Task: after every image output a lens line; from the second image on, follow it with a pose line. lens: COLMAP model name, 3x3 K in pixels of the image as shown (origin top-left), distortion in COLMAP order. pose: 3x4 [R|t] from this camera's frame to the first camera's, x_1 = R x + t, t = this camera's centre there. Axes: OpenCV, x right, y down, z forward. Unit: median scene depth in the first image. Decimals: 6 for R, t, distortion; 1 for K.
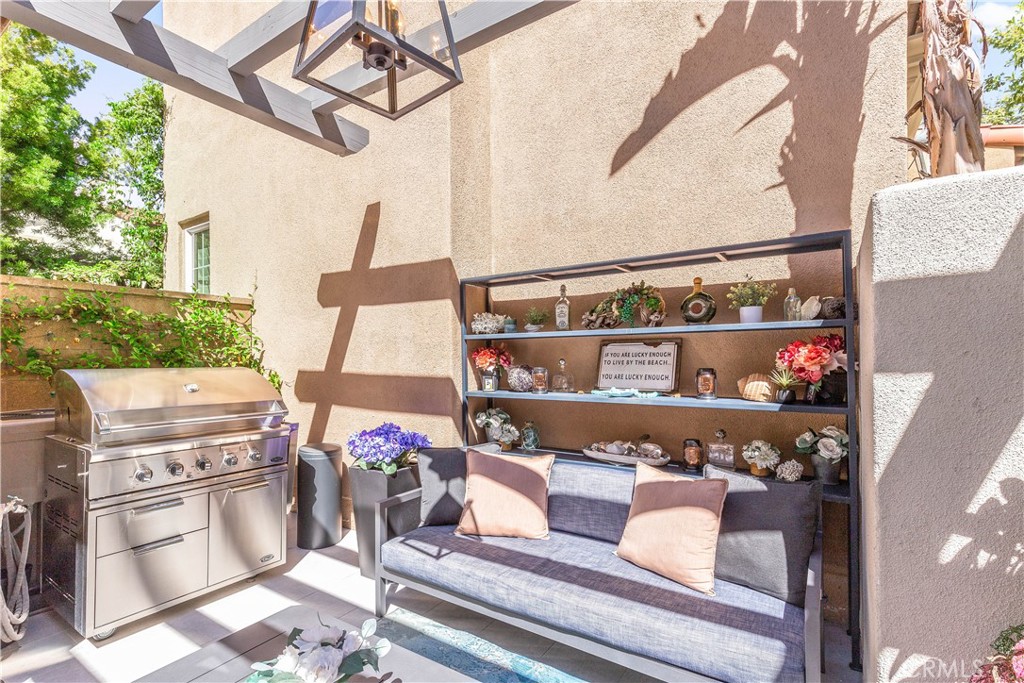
lens RADIAL K [[467.7, 0, 494.5], [0, 467.7, 359.9], [0, 0, 1]] dist [0.001140, -0.000437]
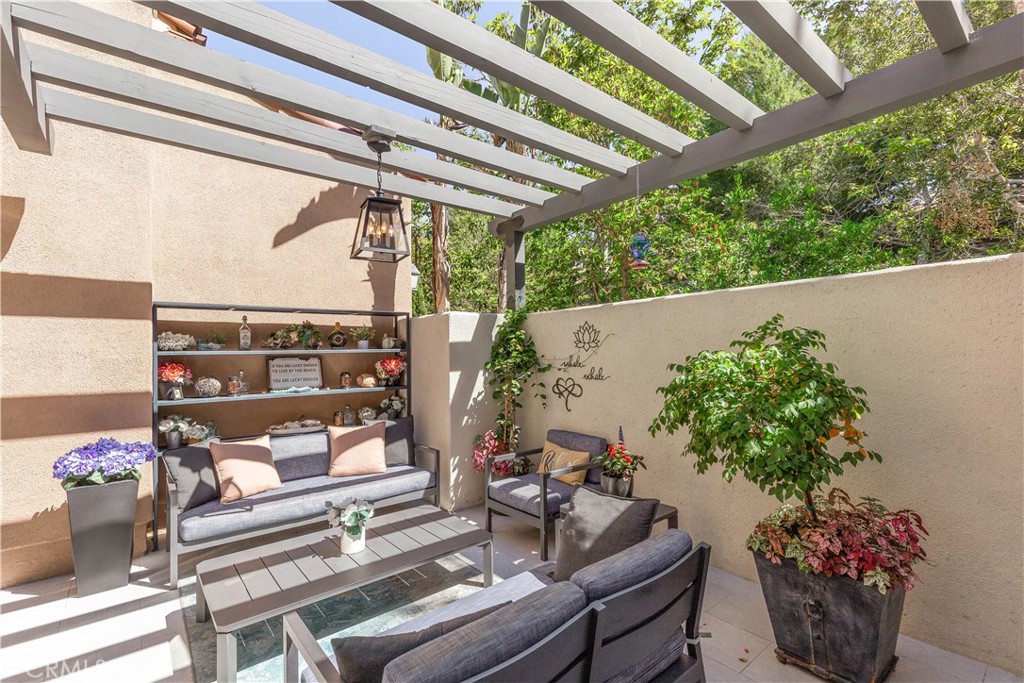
lens RADIAL K [[467.7, 0, 523.7], [0, 467.7, 354.6], [0, 0, 1]] dist [0.001140, -0.000437]
pose [[0.265252, -0.001338, 0.964178, -1.065821], [0.018318, 0.999826, -0.003652, -0.030170], [-0.964005, 0.018630, 0.265230, -0.164805]]
